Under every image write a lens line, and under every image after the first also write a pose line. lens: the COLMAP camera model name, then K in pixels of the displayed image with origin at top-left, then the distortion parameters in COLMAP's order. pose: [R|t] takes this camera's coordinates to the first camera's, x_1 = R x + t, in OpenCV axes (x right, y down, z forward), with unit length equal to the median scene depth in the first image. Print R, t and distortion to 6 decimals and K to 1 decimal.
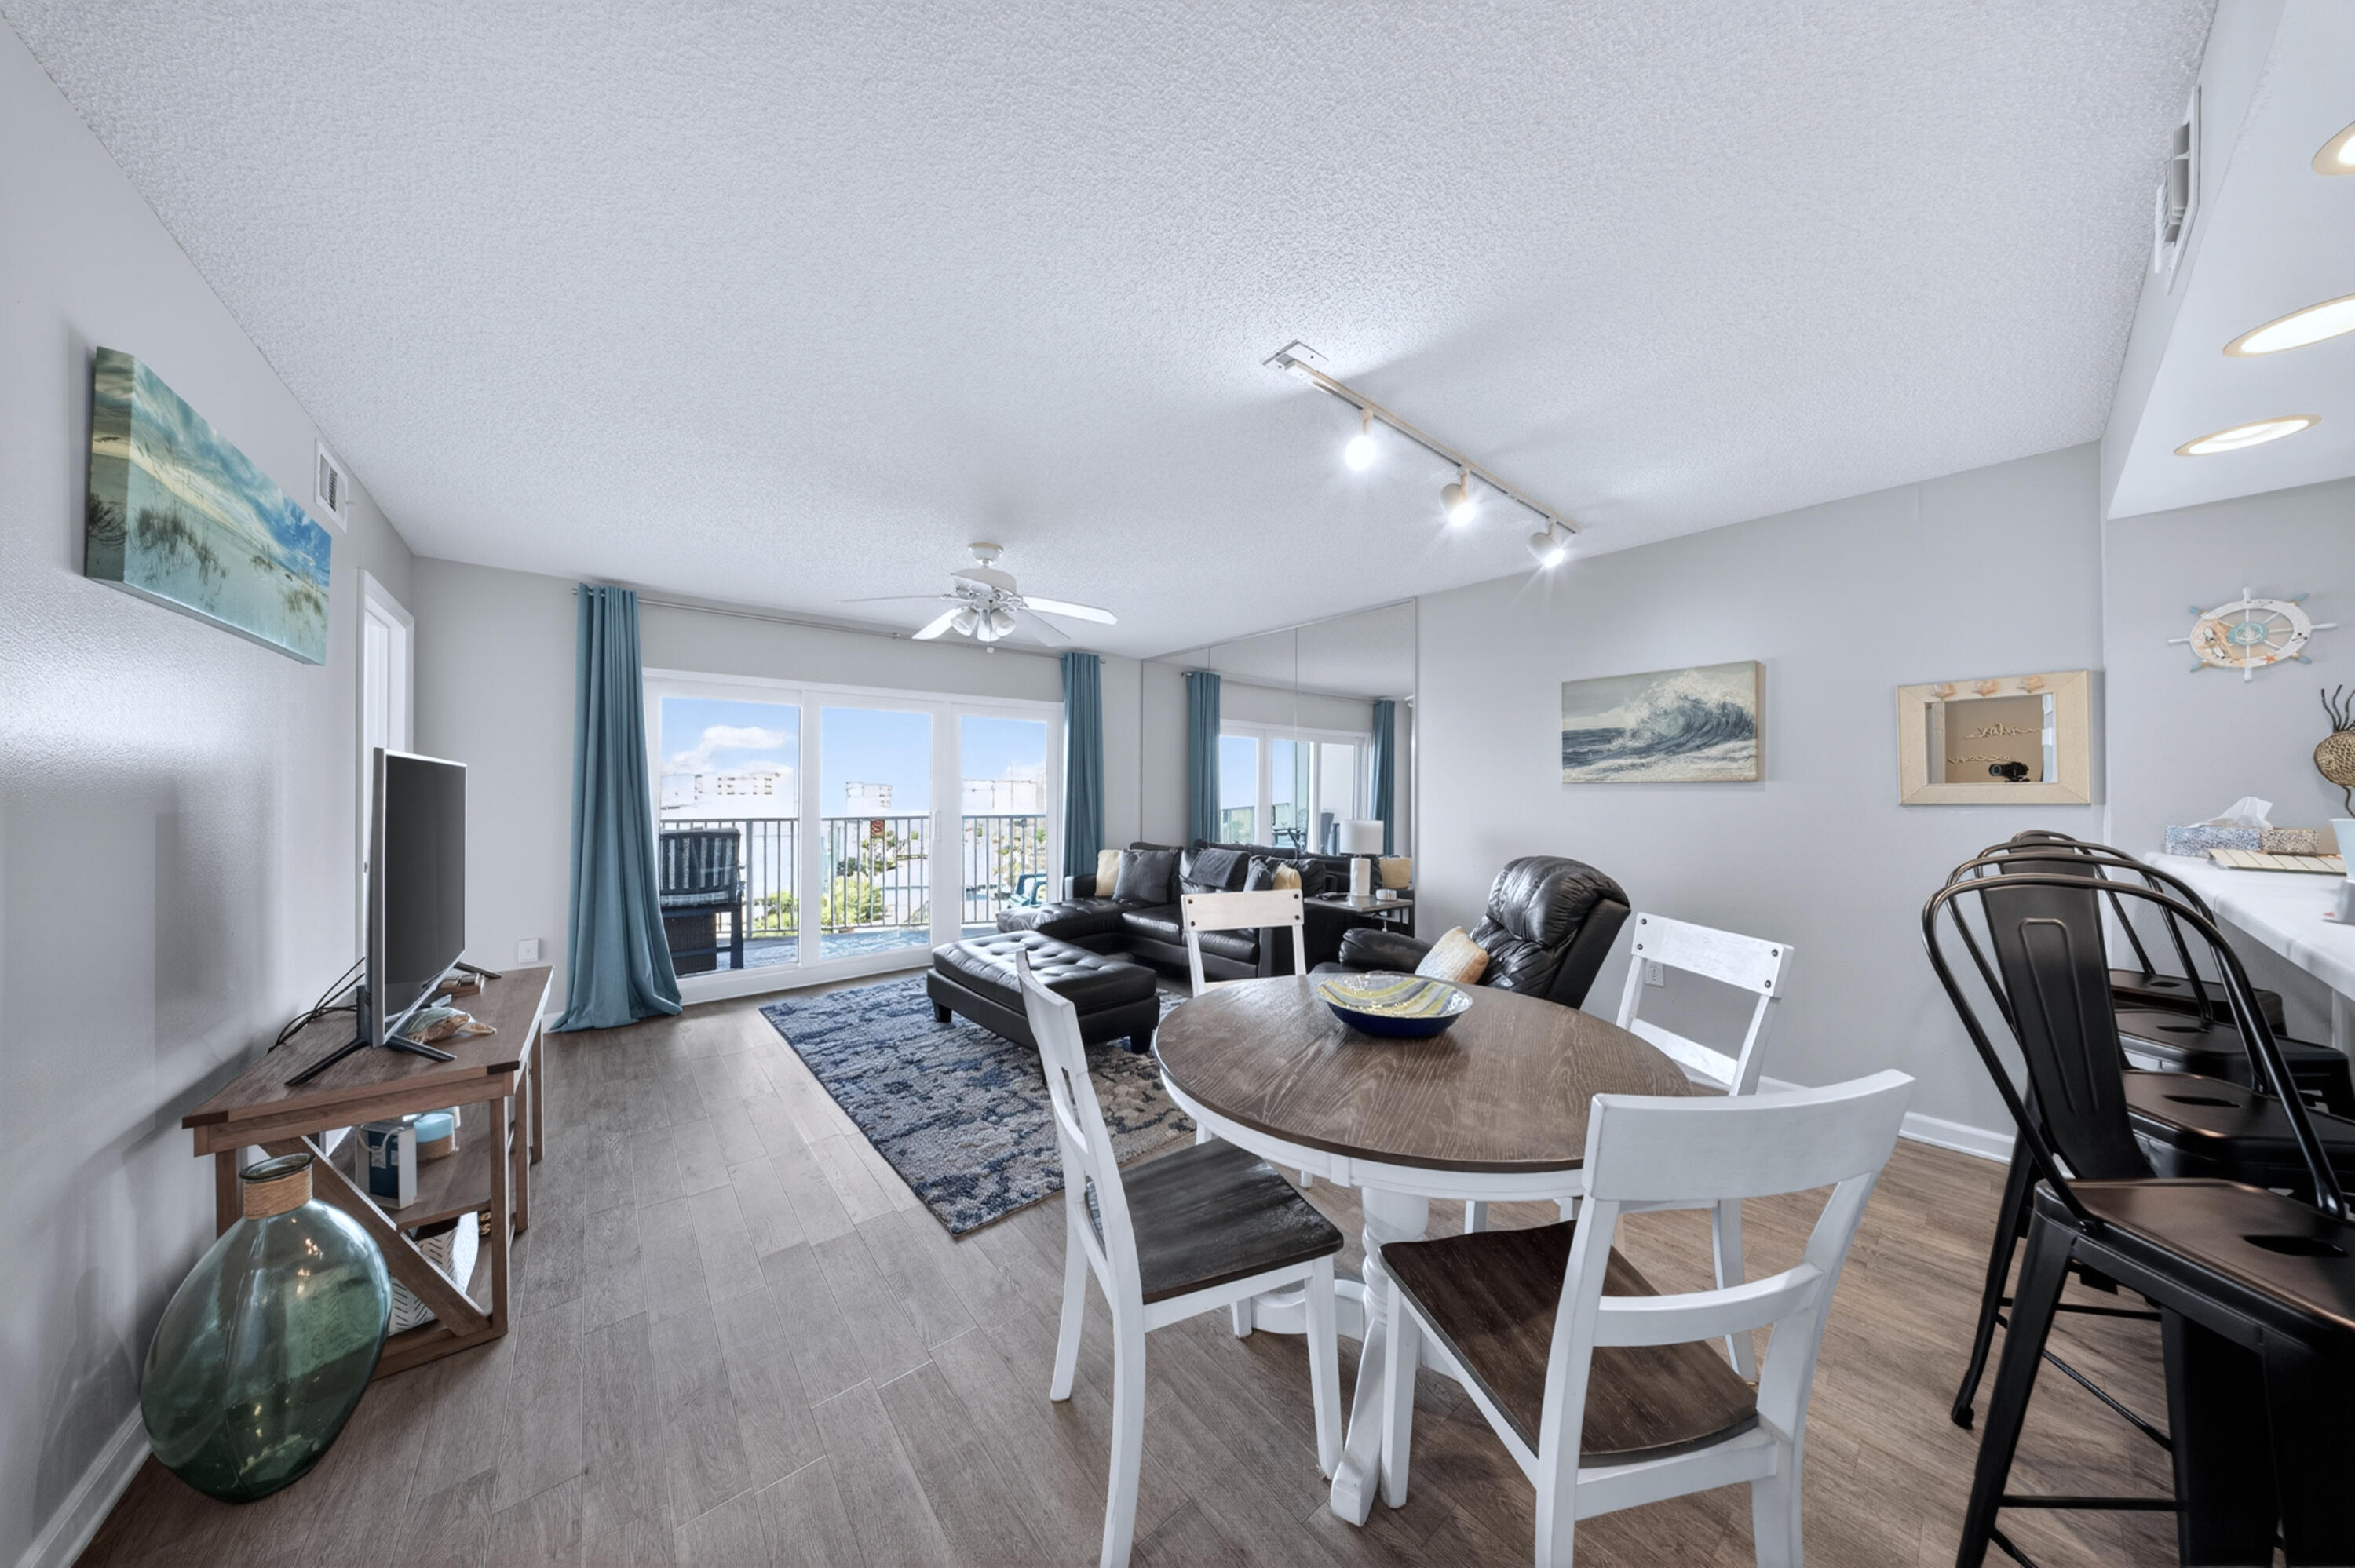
lens RADIAL K [[701.0, 0, 1180.1], [0, 701.0, 787.9], [0, 0, 1]] dist [-0.000151, 0.000052]
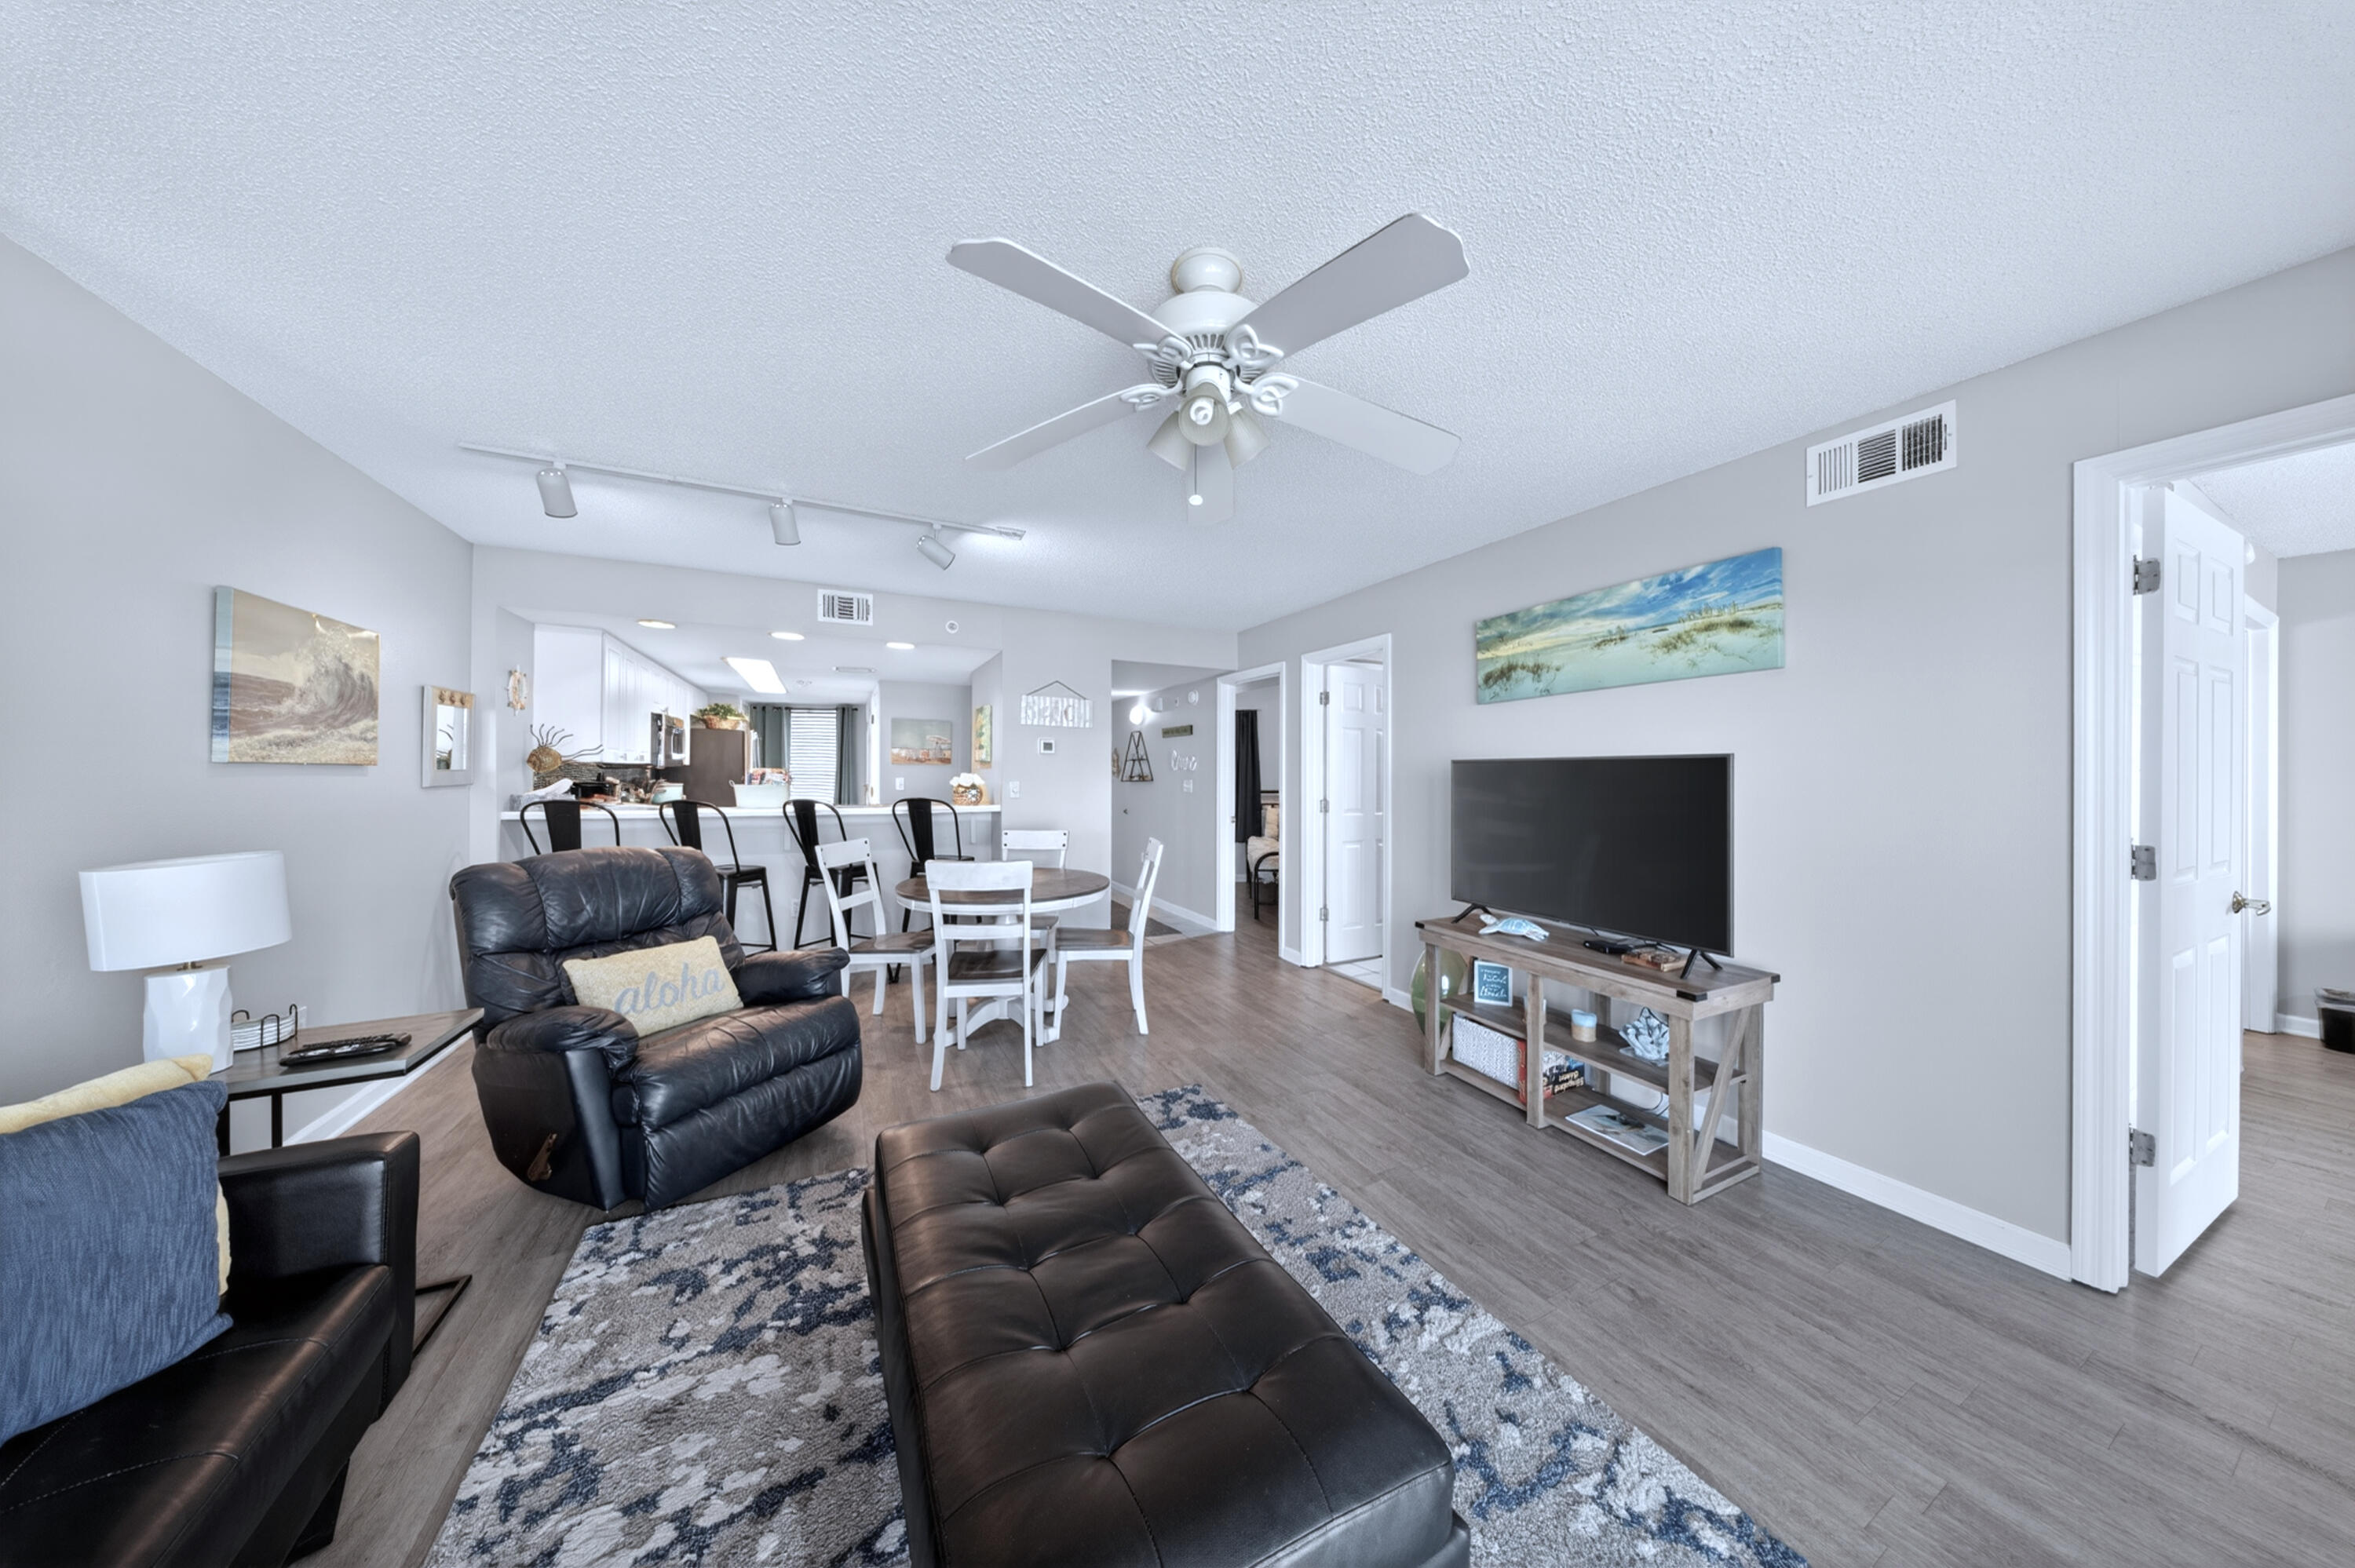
lens RADIAL K [[701.0, 0, 1180.1], [0, 701.0, 787.9], [0, 0, 1]] dist [-0.000151, 0.000052]
pose [[-0.972445, -0.007820, 0.233002, -0.383214], [-0.004953, 0.999905, 0.012886, 0.003026], [-0.233081, 0.011377, -0.972391, 1.502622]]
